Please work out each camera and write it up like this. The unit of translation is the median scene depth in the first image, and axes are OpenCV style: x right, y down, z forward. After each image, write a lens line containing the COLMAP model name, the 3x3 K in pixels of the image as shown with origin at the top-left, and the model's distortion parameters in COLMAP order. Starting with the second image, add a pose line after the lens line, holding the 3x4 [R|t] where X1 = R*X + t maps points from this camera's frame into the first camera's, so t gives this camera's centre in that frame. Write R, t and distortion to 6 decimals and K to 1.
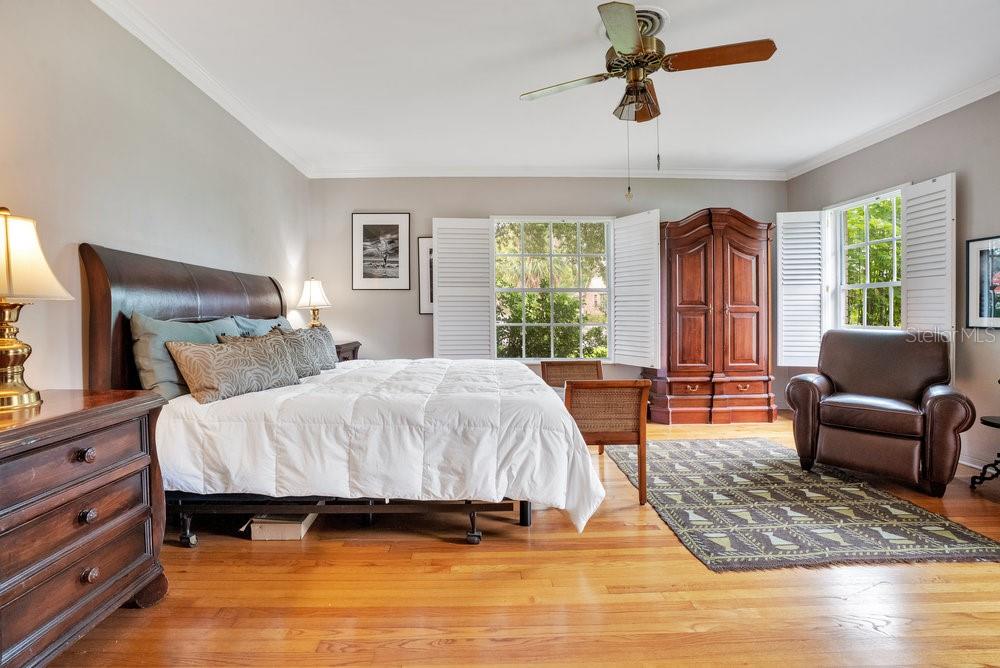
lens RADIAL K [[483.8, 0, 498.4], [0, 483.8, 319.3], [0, 0, 1]] dist [-0.074131, 0.031464]
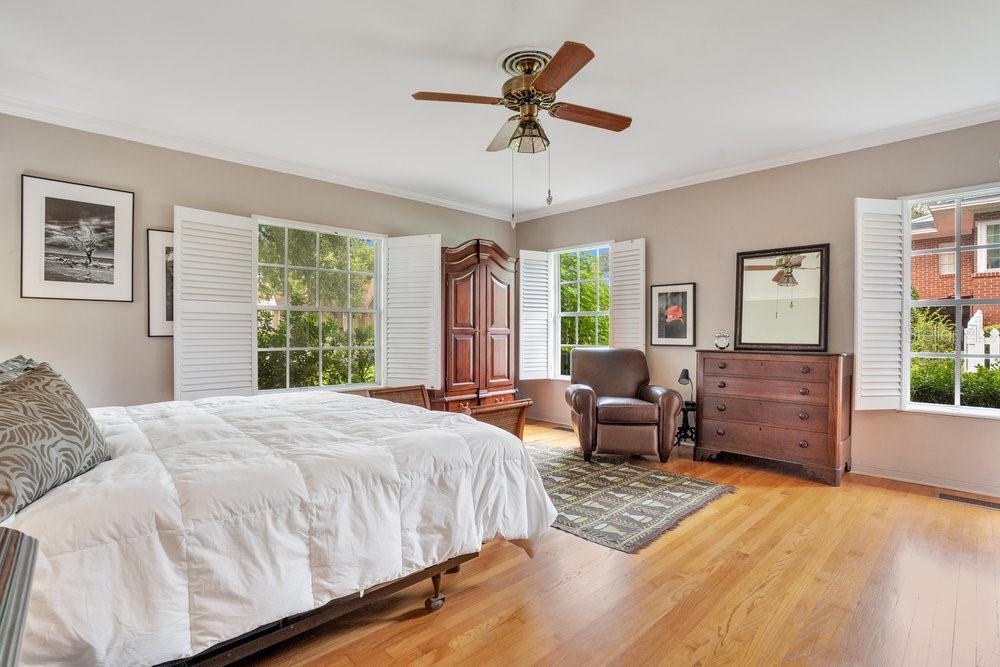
lens RADIAL K [[484.5, 0, 500.0], [0, 484.5, 333.5], [0, 0, 1]] dist [-0.077887, 0.030812]
pose [[0.735649, 0.001898, 0.677360, -0.359772], [0.007703, 0.999908, -0.011168, -0.005236], [-0.677319, 0.013434, 0.735567, 0.202340]]
